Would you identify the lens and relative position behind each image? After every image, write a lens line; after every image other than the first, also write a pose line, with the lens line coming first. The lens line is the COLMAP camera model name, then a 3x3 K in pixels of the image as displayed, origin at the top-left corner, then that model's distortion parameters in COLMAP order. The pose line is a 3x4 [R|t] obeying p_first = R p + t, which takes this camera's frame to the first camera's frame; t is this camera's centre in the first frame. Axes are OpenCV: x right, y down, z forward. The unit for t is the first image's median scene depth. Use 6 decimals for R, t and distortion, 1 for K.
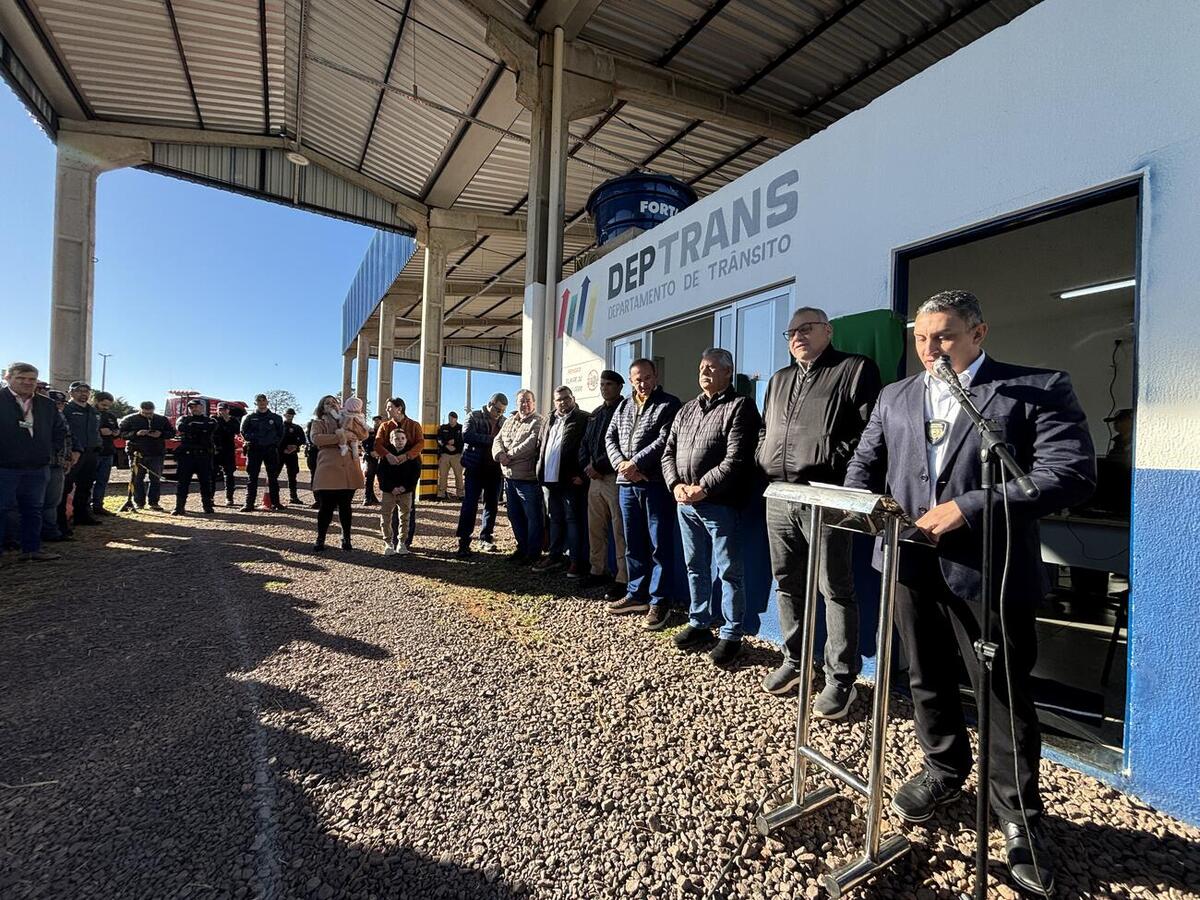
lens RADIAL K [[487.6, 0, 598.4], [0, 487.6, 455.1], [0, 0, 1]] dist [-0.001729, 0.000981]
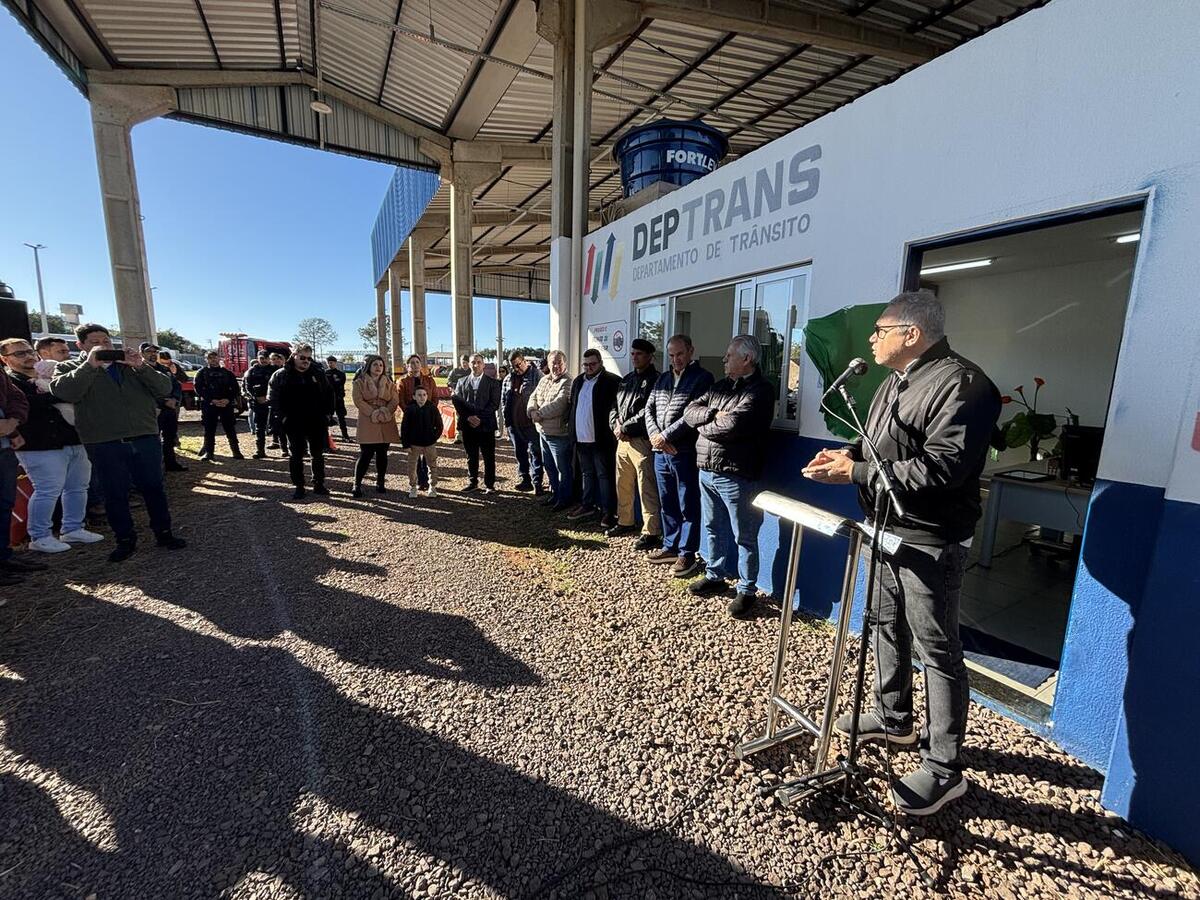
lens RADIAL K [[487.6, 0, 597.7], [0, 487.6, 457.9], [0, 0, 1]] dist [-0.001729, 0.000981]
pose [[0.997533, 0.000572, -0.070199, 0.019430], [0.010854, 0.986686, 0.162271, -0.085683], [0.069357, -0.162633, 0.984246, -0.066136]]
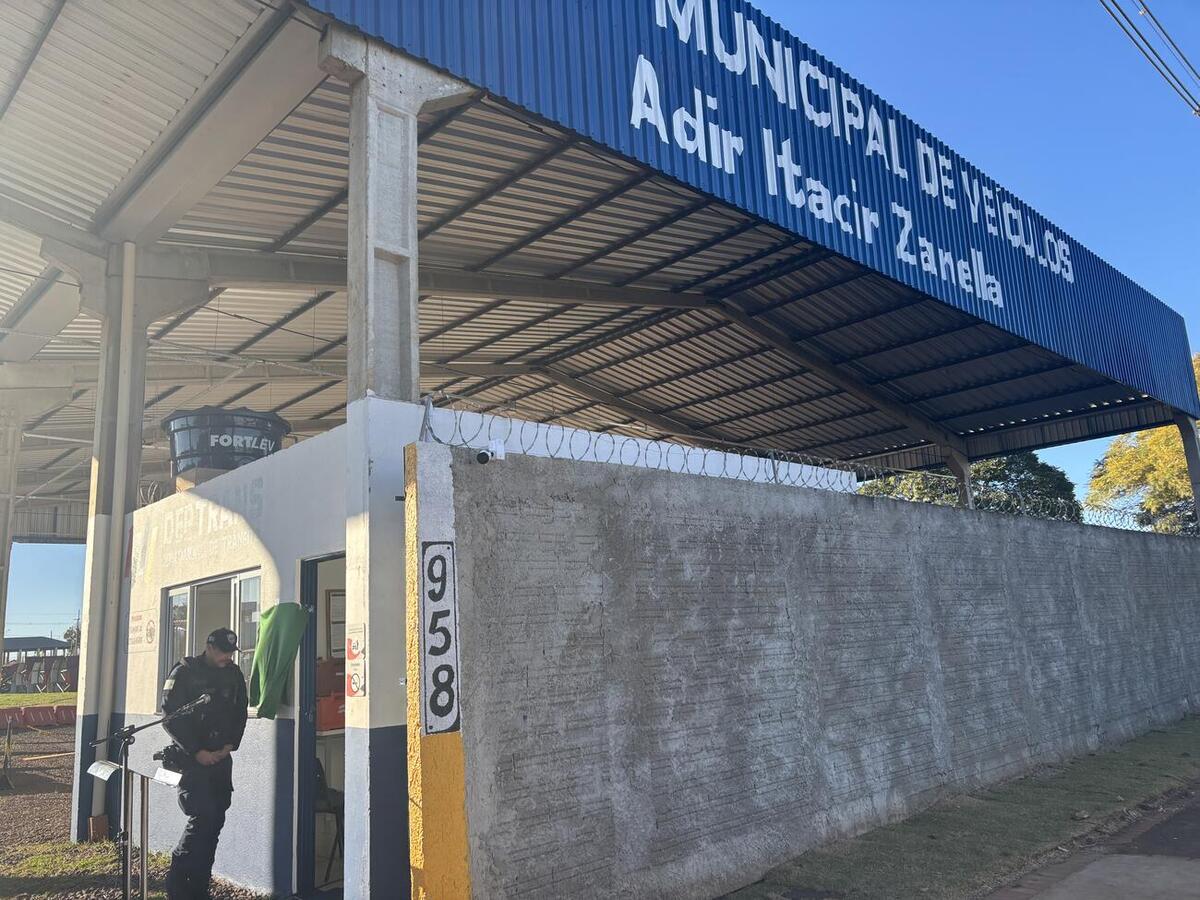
lens RADIAL K [[910.1, 0, 606.1], [0, 910.1, 457.8], [0, 0, 1]] dist [0.037397, 0.006250]
pose [[0.980966, -0.043963, 0.189139, 0.552647], [0.082434, 0.976190, -0.200642, -0.068398], [-0.175815, 0.212414, 0.961233, -0.905007]]
